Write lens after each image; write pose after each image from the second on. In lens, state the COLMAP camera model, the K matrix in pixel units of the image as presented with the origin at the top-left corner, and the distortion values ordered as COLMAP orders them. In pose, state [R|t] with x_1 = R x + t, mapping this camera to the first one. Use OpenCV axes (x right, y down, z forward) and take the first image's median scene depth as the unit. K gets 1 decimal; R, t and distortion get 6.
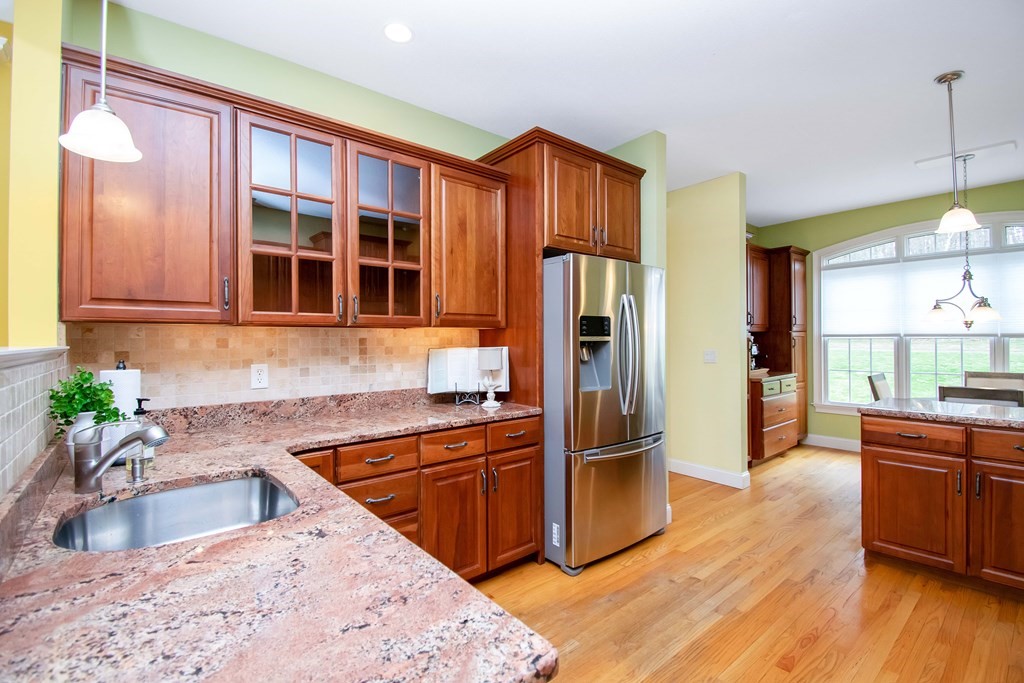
lens RADIAL K [[460.0, 0, 512.0], [0, 460.0, 341.5], [0, 0, 1]] dist [-0.000508, -0.000094]
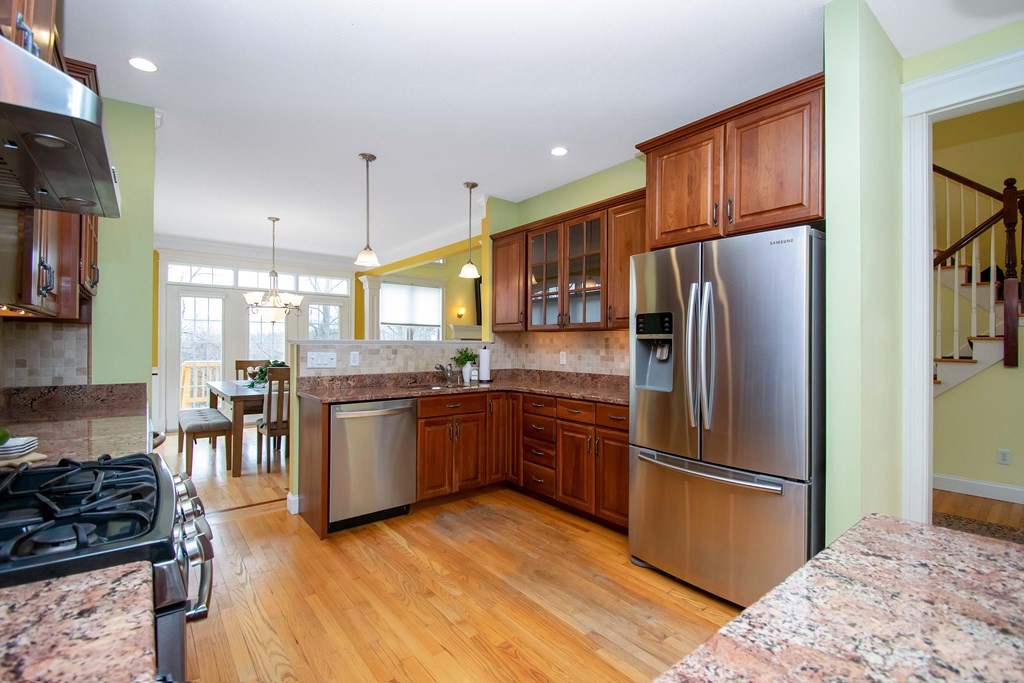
lens RADIAL K [[455.8, 0, 507.6], [0, 455.8, 339.0], [0, 0, 1]] dist [-0.000382, -0.000831]
pose [[-0.021289, -0.004140, -0.999765, 1.214200], [-0.008744, 0.999954, -0.003955, 0.006125], [0.999735, 0.008658, -0.021324, 0.754381]]
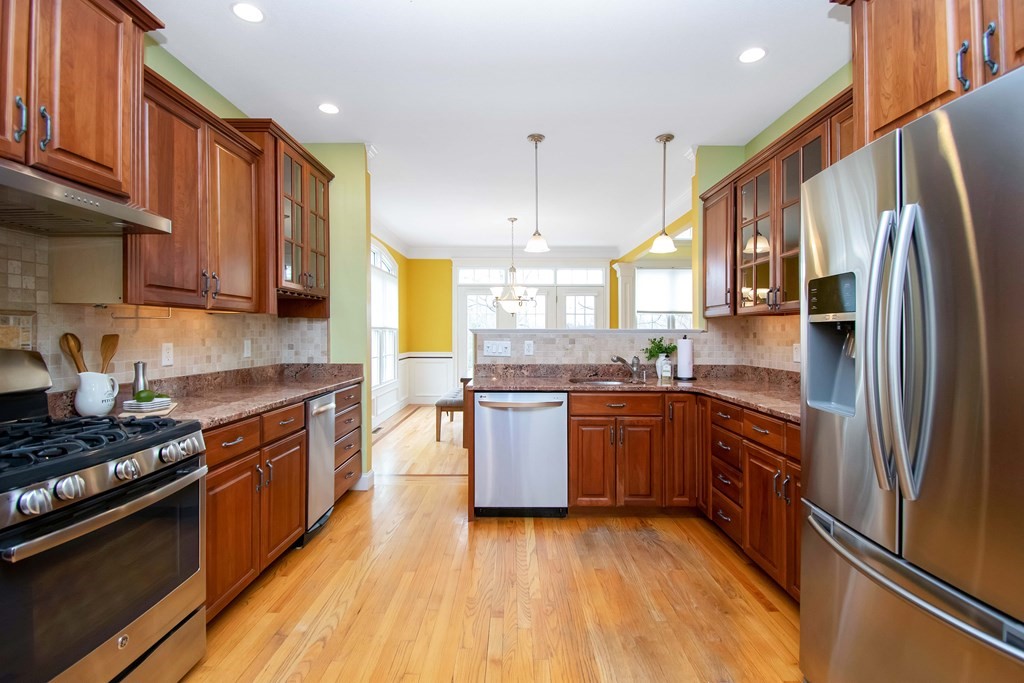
lens RADIAL K [[455.8, 0, 507.6], [0, 455.8, 339.0], [0, 0, 1]] dist [-0.000382, -0.000831]
pose [[-0.645951, 0.015915, -0.763213, 0.898823], [-0.000797, 0.999768, 0.021522, 0.008658], [0.763379, 0.014510, -0.645788, 1.119378]]
